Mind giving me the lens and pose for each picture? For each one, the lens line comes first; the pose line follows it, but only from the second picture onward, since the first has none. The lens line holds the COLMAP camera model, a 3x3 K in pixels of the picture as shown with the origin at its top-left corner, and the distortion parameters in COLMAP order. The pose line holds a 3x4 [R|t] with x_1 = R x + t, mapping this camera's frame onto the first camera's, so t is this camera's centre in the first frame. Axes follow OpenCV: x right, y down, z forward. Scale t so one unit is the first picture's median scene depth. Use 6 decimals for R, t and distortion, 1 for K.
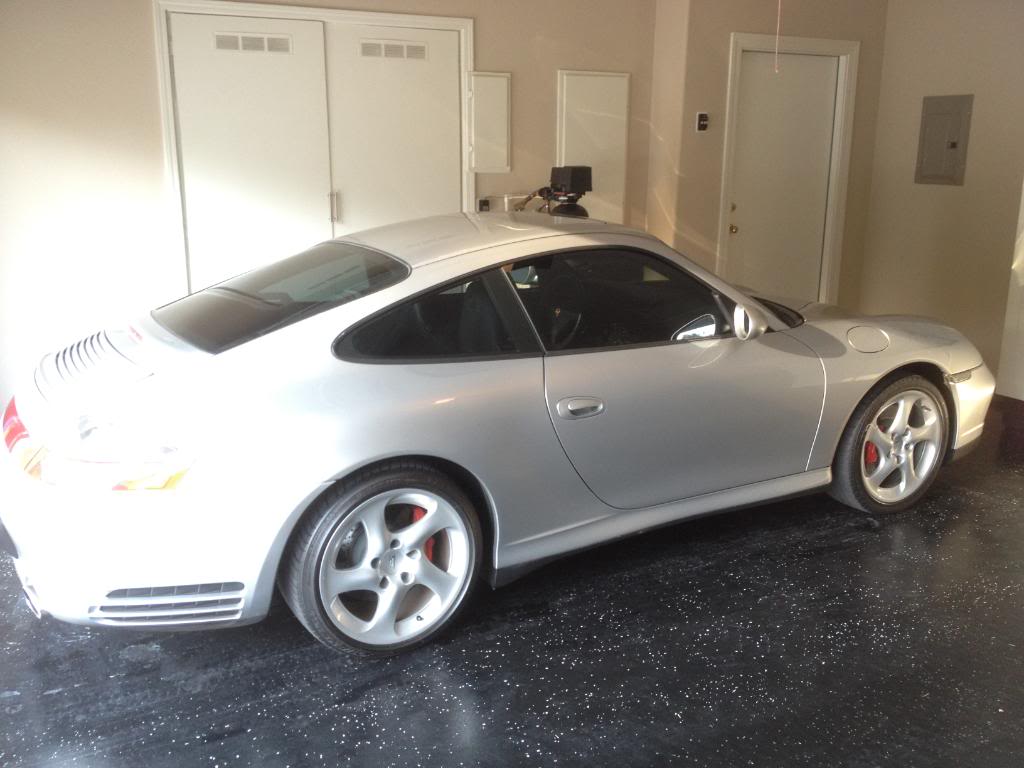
lens RADIAL K [[972.6, 0, 512.0], [0, 972.6, 384.0], [0, 0, 1]] dist [0.121537, -0.193732]
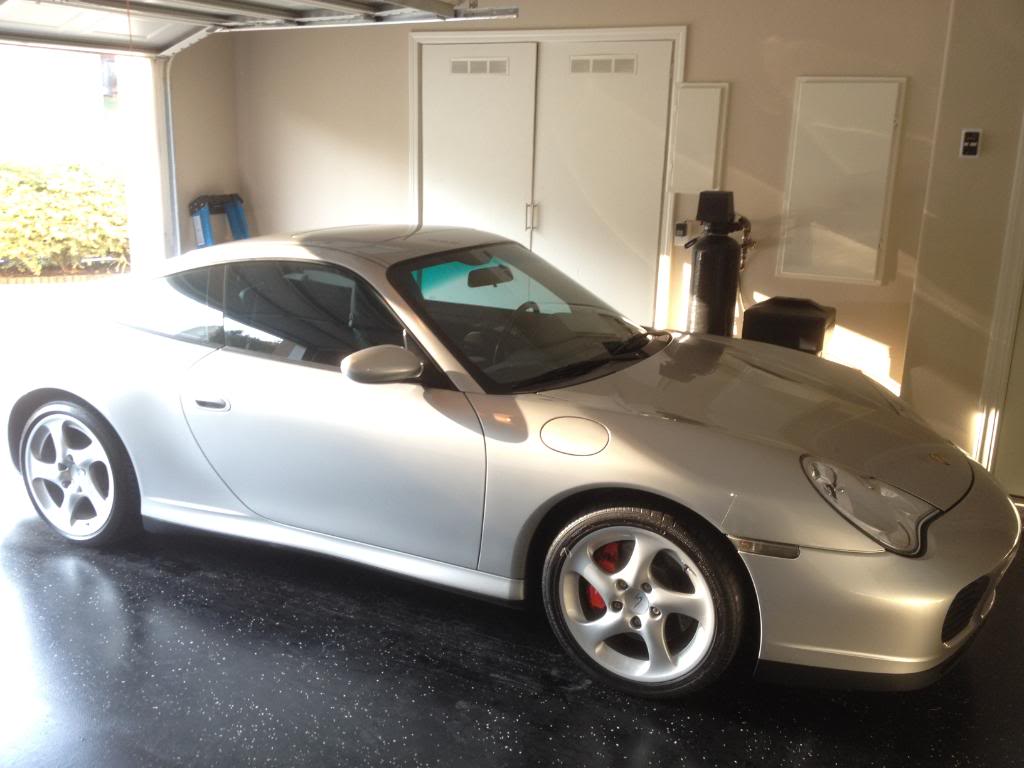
lens RADIAL K [[972.6, 0, 512.0], [0, 972.6, 384.0], [0, 0, 1]] dist [0.121537, -0.193732]
pose [[0.552913, 0.215992, -0.804757, 0.735923], [-0.231363, 0.967637, 0.100748, -0.116100], [0.800474, 0.130486, 0.584992, 0.420708]]
